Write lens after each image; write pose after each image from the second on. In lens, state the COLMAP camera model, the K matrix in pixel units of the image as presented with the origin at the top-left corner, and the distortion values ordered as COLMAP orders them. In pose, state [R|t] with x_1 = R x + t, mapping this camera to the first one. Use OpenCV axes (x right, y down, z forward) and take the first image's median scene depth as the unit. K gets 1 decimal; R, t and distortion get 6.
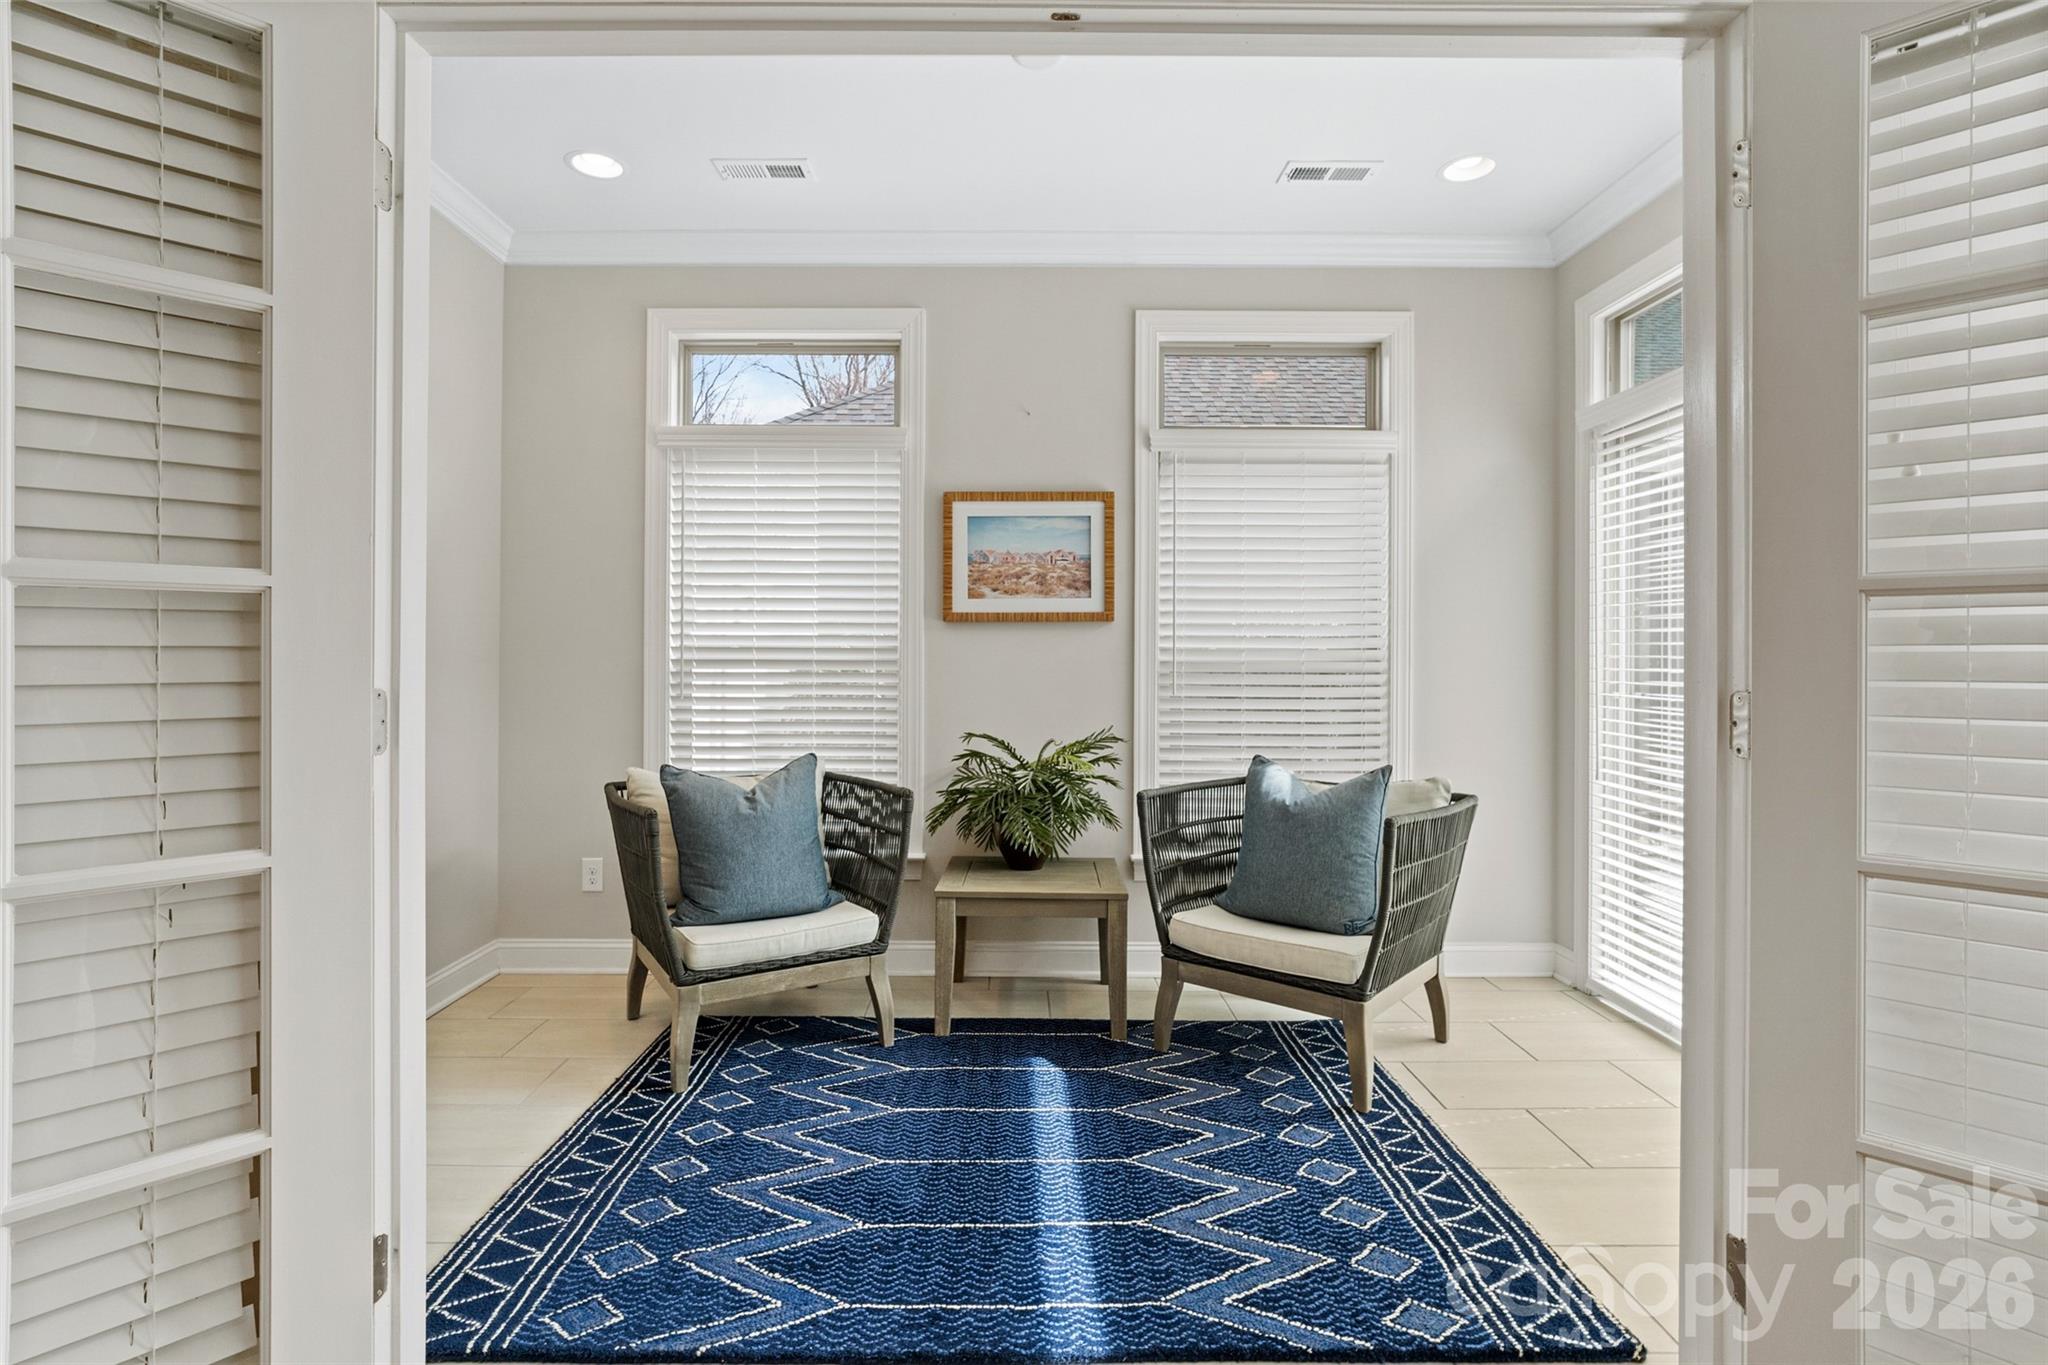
lens RADIAL K [[988.2, 0, 1018.1], [0, 988.2, 654.0], [0, 0, 1]] dist [-0.011363, 0.000543]
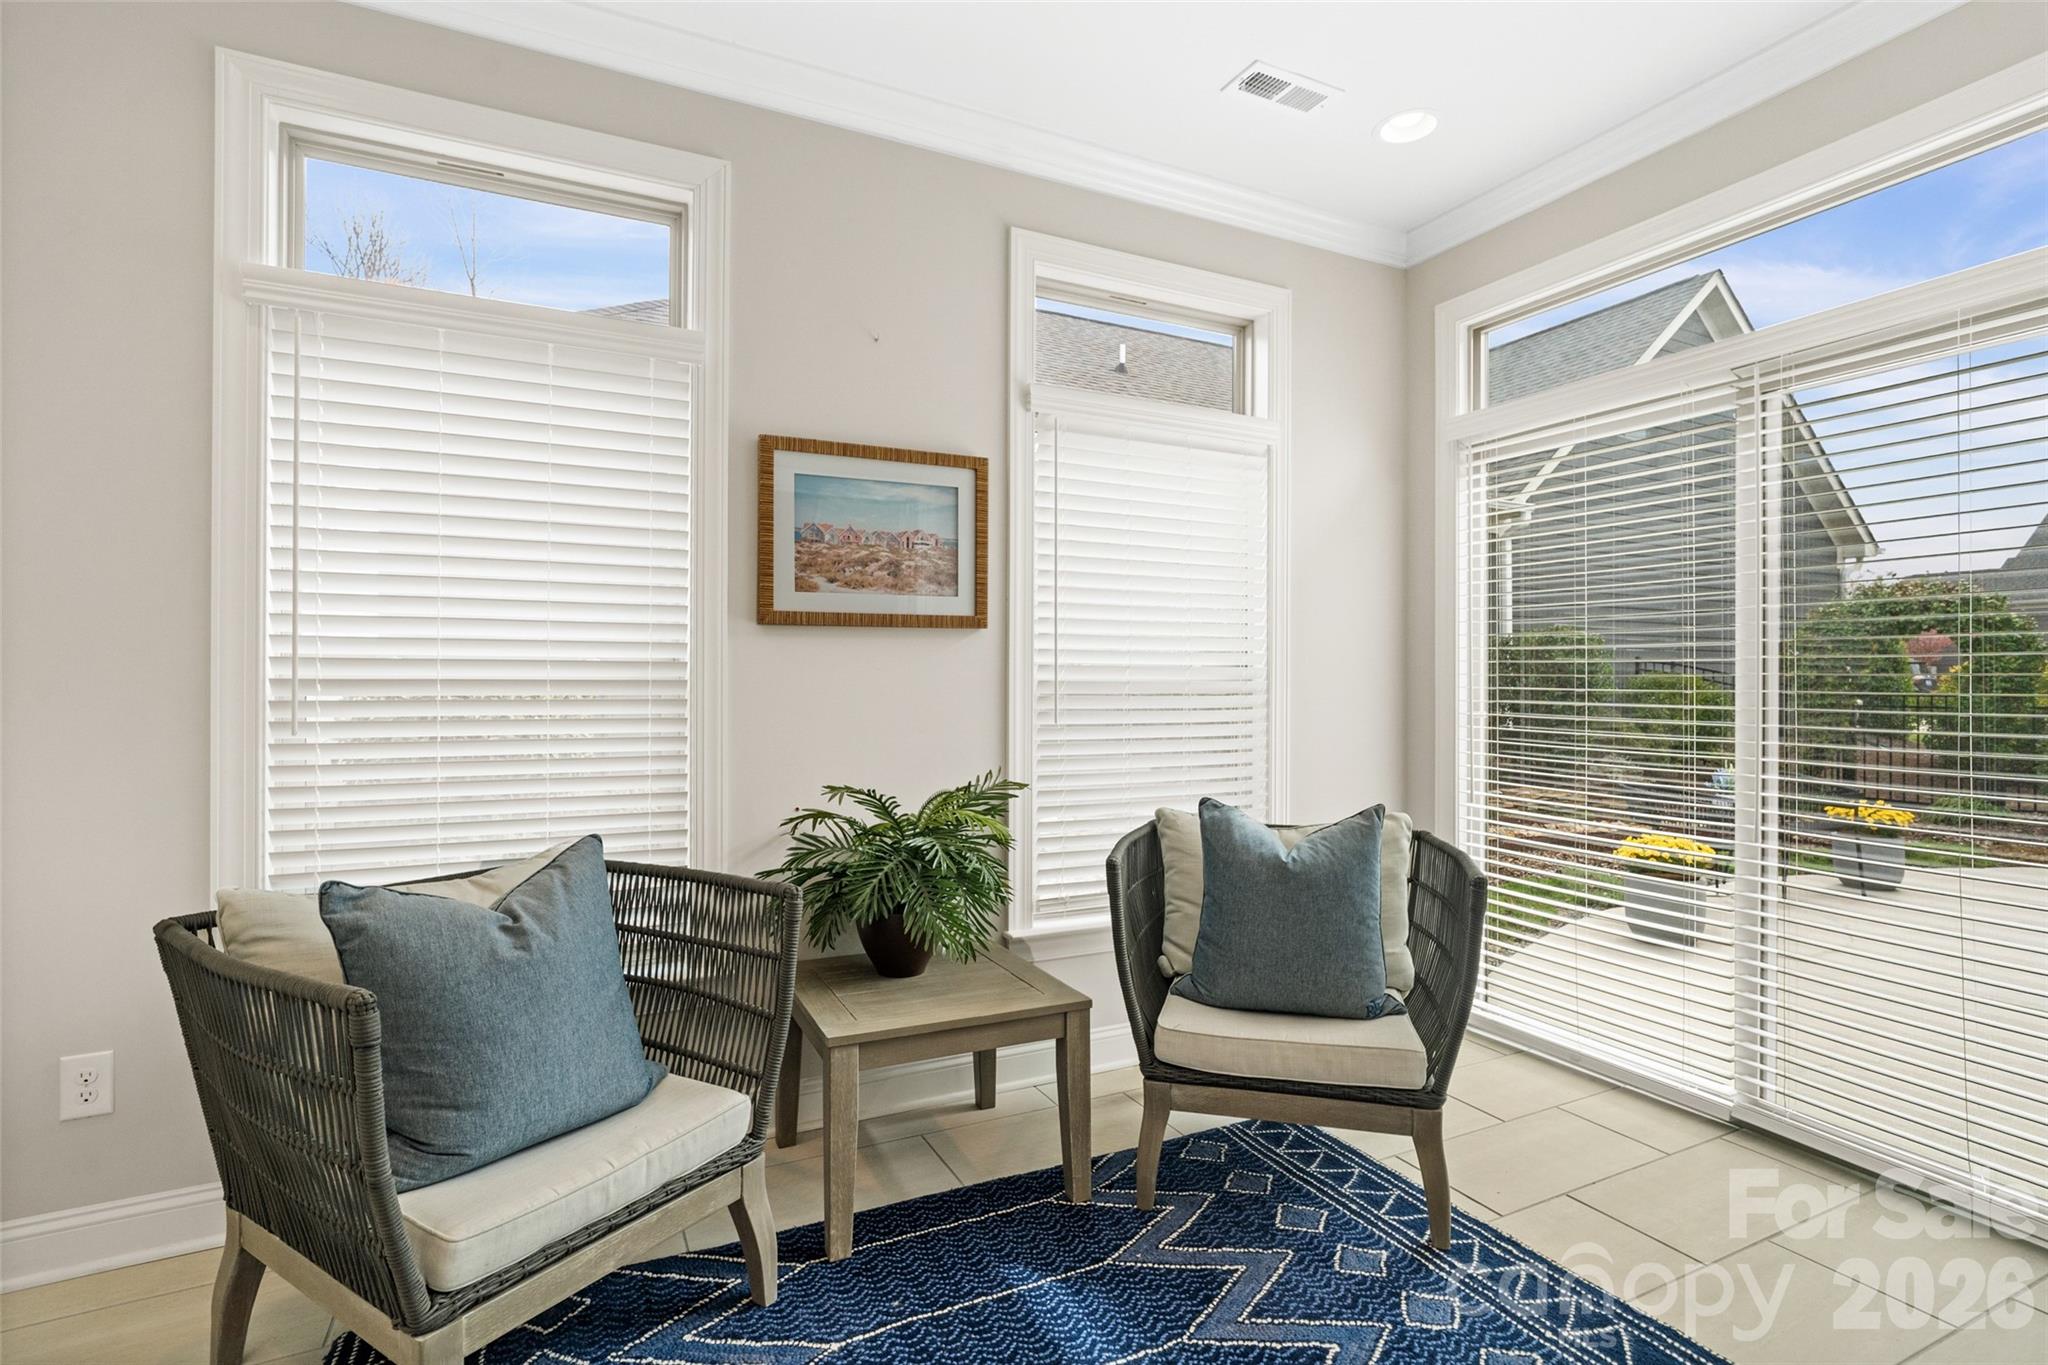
lens RADIAL K [[971.8, 0, 1017.7], [0, 971.8, 676.4], [0, 0, 1]] dist [-0.007949, 0.000977]
pose [[0.899012, -0.000385, 0.437924, -0.220495], [-0.002002, 0.999986, 0.004988, 0.000199], [-0.437919, -0.005361, 0.898998, 0.330986]]
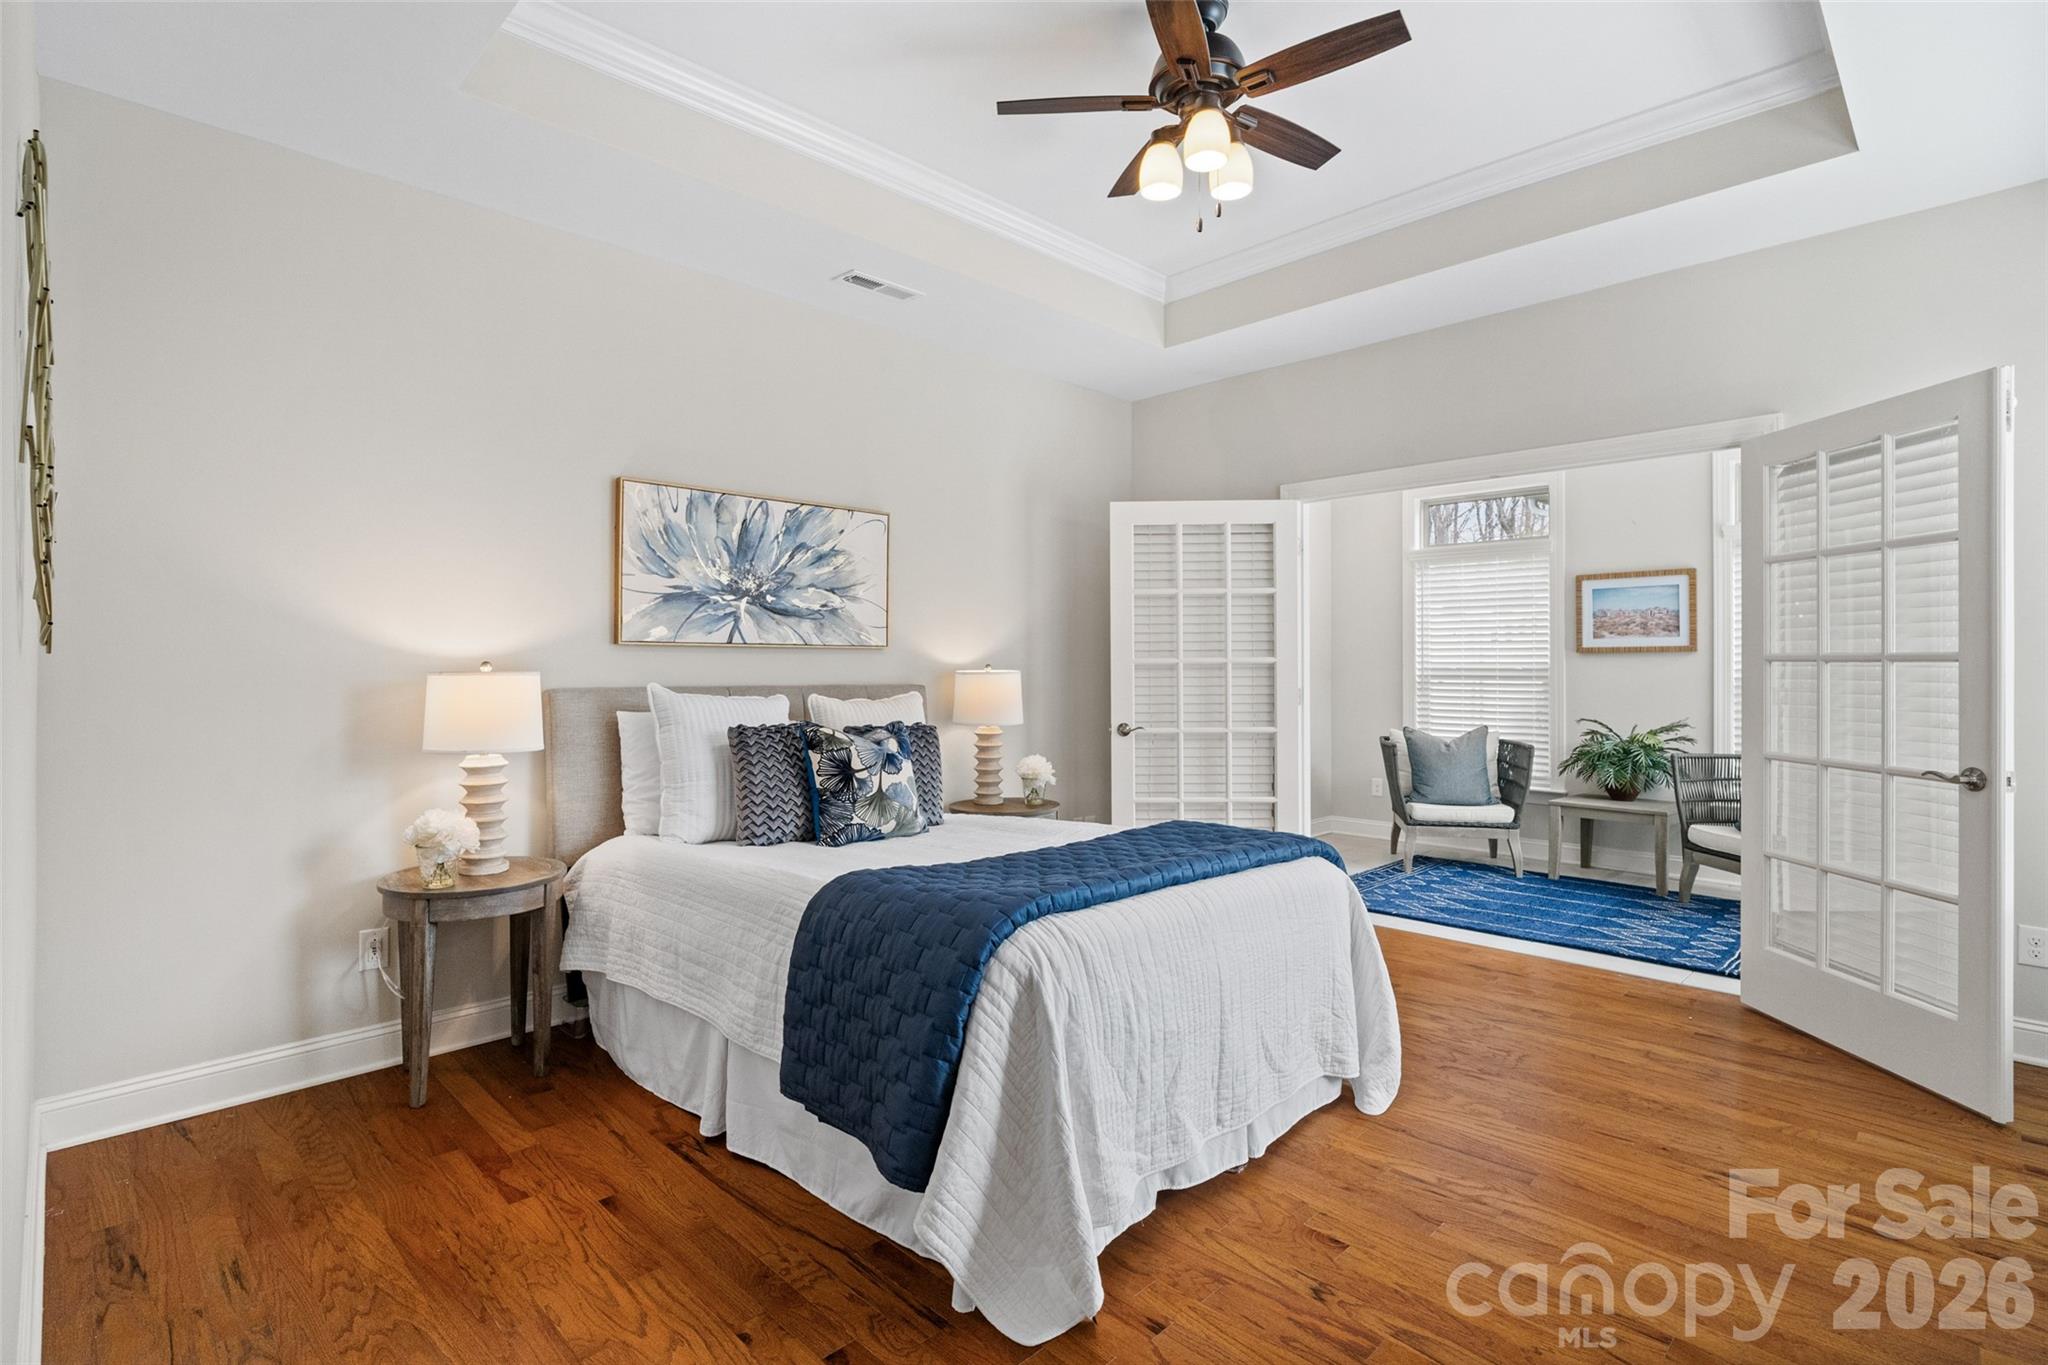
lens RADIAL K [[988.2, 0, 1018.1], [0, 988.2, 654.0], [0, 0, 1]] dist [-0.011363, 0.000543]
pose [[0.701585, -0.010414, -0.712509, 0.471598], [0.007116, 0.999946, -0.007608, -0.026085], [0.712550, 0.000268, 0.701621, -0.886277]]
